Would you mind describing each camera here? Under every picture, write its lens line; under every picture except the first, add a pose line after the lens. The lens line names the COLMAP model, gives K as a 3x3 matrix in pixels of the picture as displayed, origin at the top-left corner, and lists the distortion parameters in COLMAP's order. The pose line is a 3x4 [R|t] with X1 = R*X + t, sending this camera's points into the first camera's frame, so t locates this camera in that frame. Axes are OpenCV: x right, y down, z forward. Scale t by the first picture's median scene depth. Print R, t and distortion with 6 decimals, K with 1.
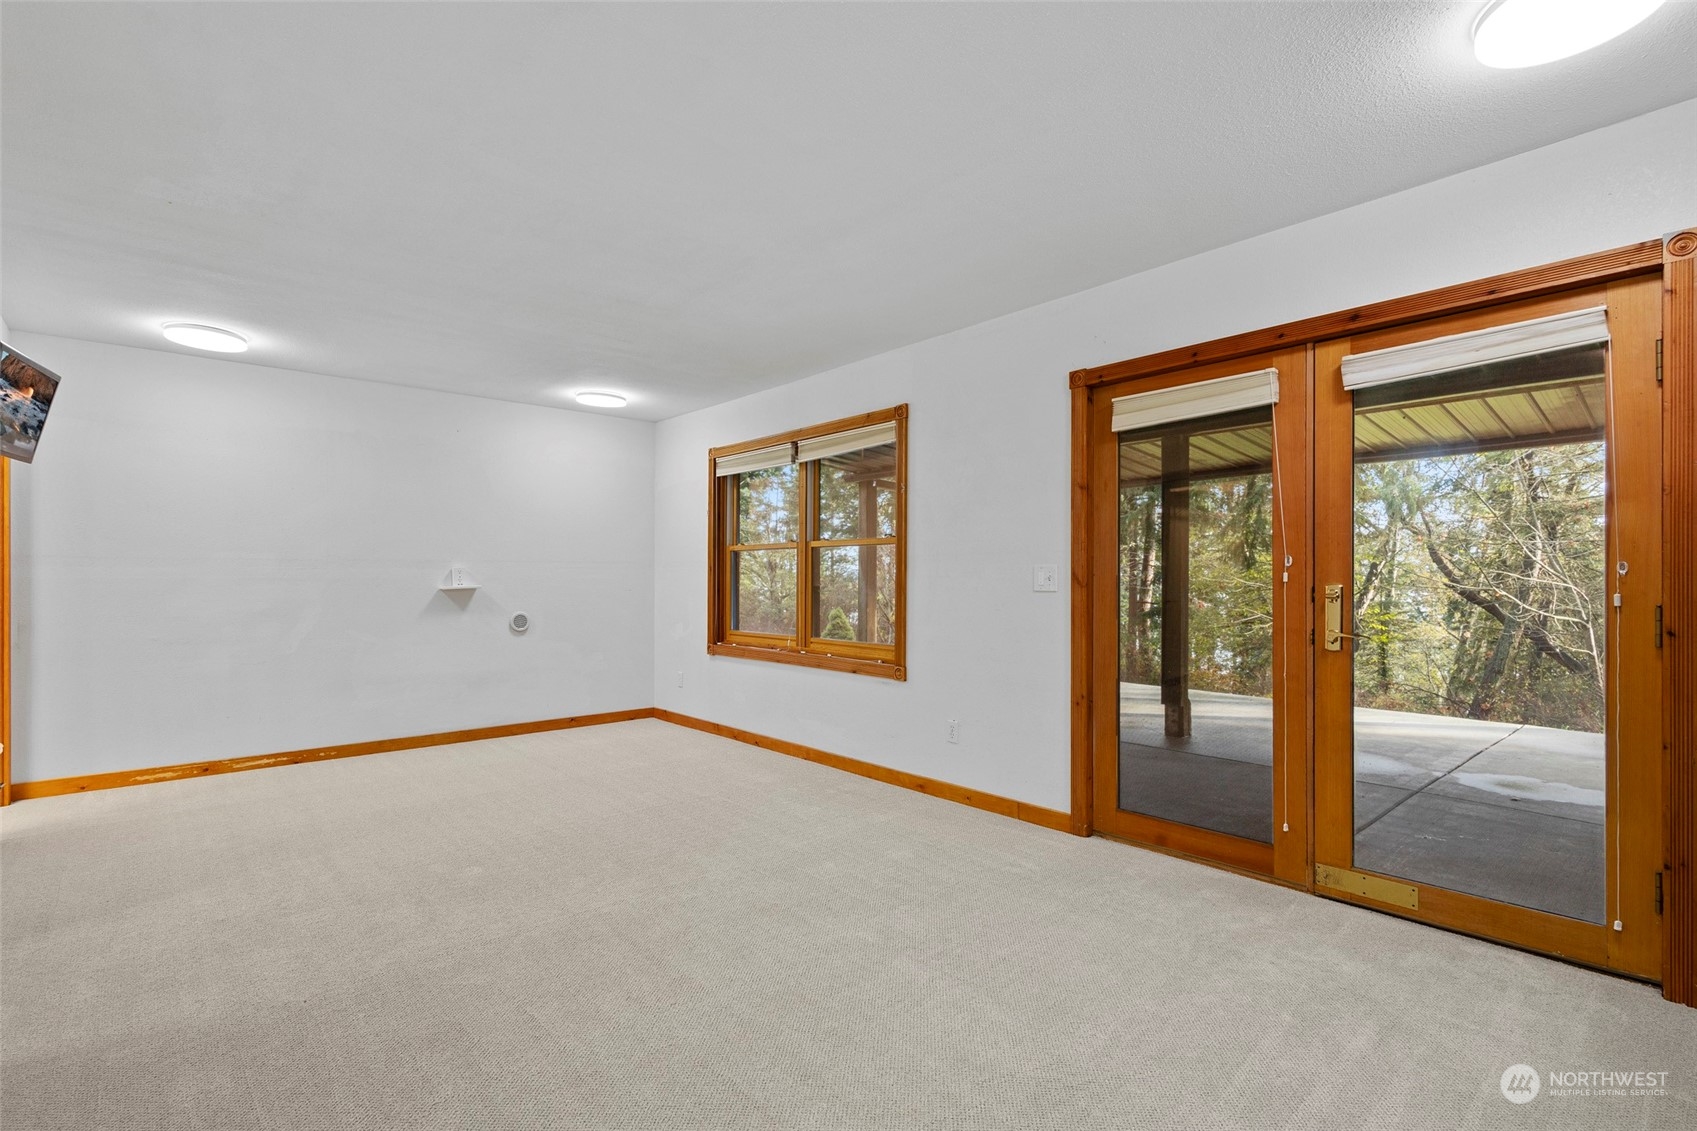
lens RADIAL K [[781.2, 0, 848.5], [0, 781.2, 565.5], [0, 0, 1]] dist [0.009229, -0.001005]
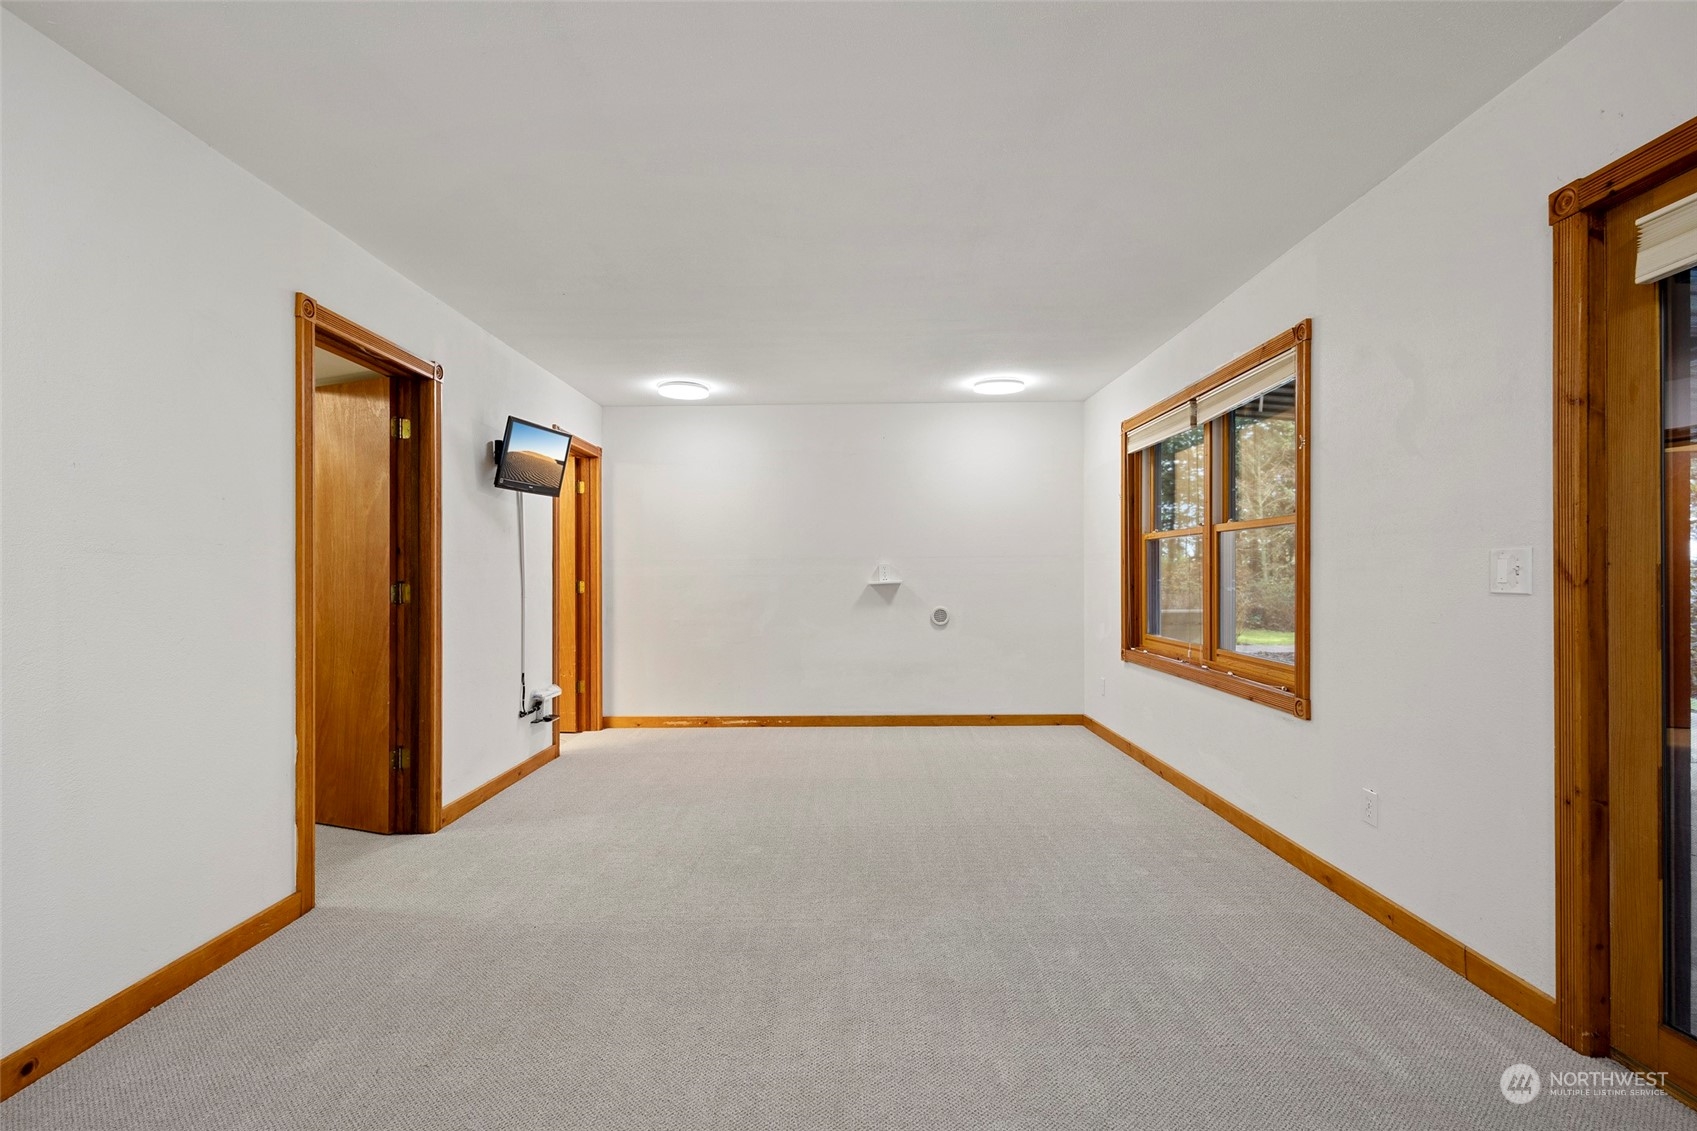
lens RADIAL K [[779.4, 0, 848.5], [0, 779.4, 565.5], [0, 0, 1]] dist [0.008933, -0.000400]
pose [[0.743914, -0.011887, -0.668169, 0.226172], [0.017490, 0.999846, 0.001685, 0.002331], [0.668046, -0.012939, 0.744008, 0.206978]]
